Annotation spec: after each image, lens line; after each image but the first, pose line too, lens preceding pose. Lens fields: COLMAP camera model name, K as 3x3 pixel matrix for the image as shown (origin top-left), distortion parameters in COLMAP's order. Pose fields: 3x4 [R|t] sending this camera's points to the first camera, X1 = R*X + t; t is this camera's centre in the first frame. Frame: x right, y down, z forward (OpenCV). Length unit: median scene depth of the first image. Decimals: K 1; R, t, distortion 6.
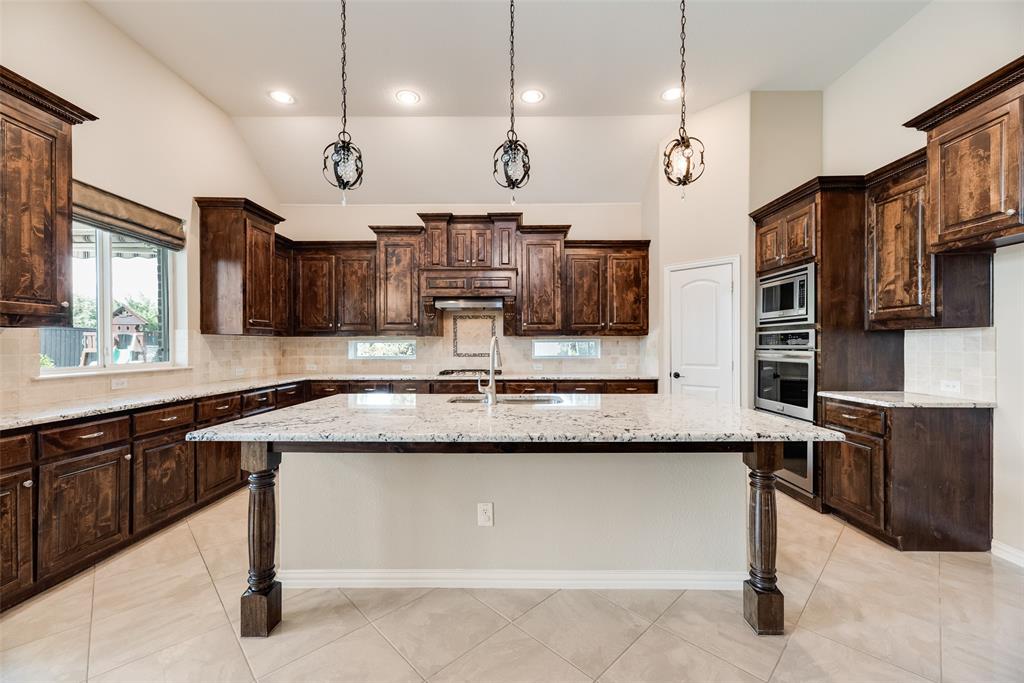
lens RADIAL K [[414.5, 0, 508.7], [0, 414.5, 344.4], [0, 0, 1]] dist [0.011920, 0.000205]
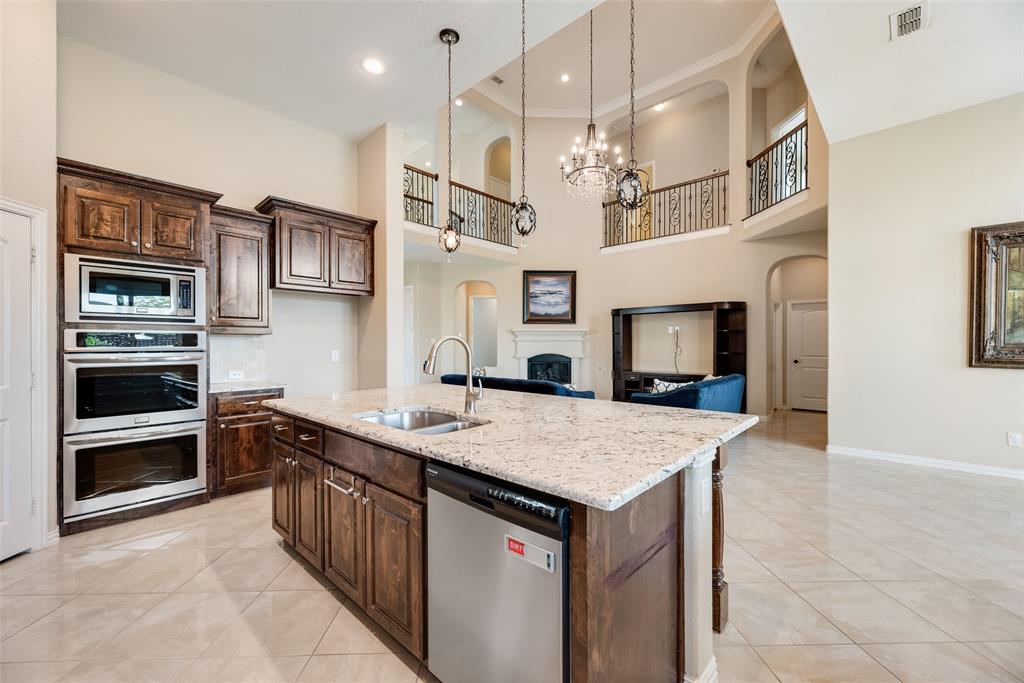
lens RADIAL K [[414.5, 0, 508.7], [0, 414.5, 344.4], [0, 0, 1]] dist [0.011920, 0.000205]
pose [[-0.725905, 0.004382, 0.687781, -0.502462], [0.004523, 0.999988, -0.001598, 0.001668], [-0.687780, 0.001951, -0.725916, 1.132032]]
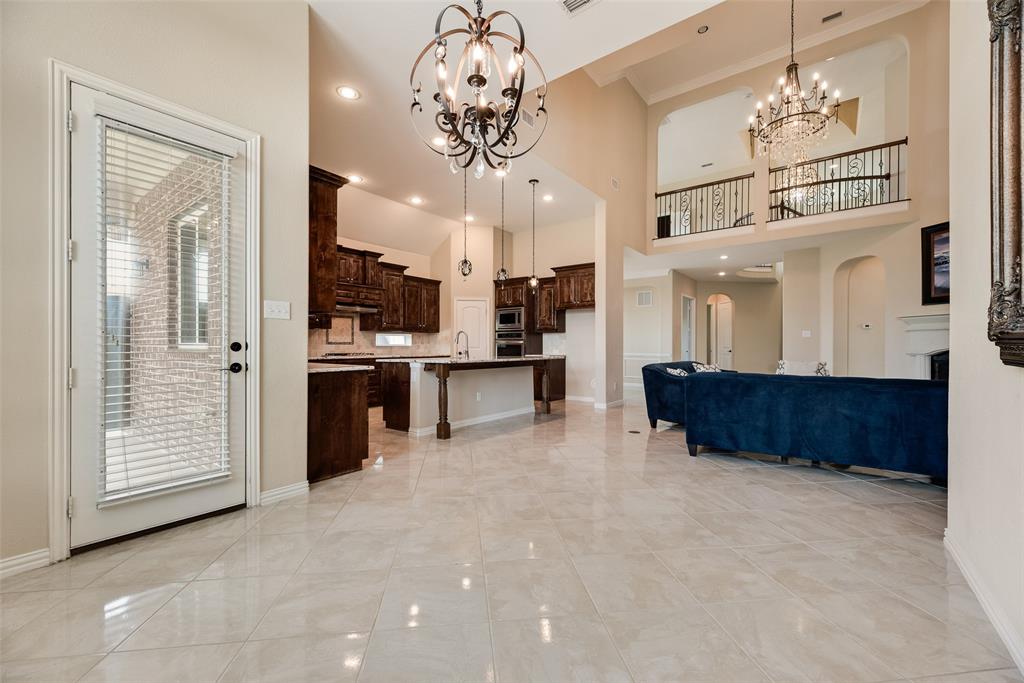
lens RADIAL K [[414.5, 0, 508.7], [0, 414.5, 344.4], [0, 0, 1]] dist [0.011920, 0.000205]
pose [[0.616408, 0.006664, 0.787399, -1.297711], [-0.004255, 0.999978, -0.005133, 0.052200], [-0.787415, -0.000187, 0.616423, -0.513014]]
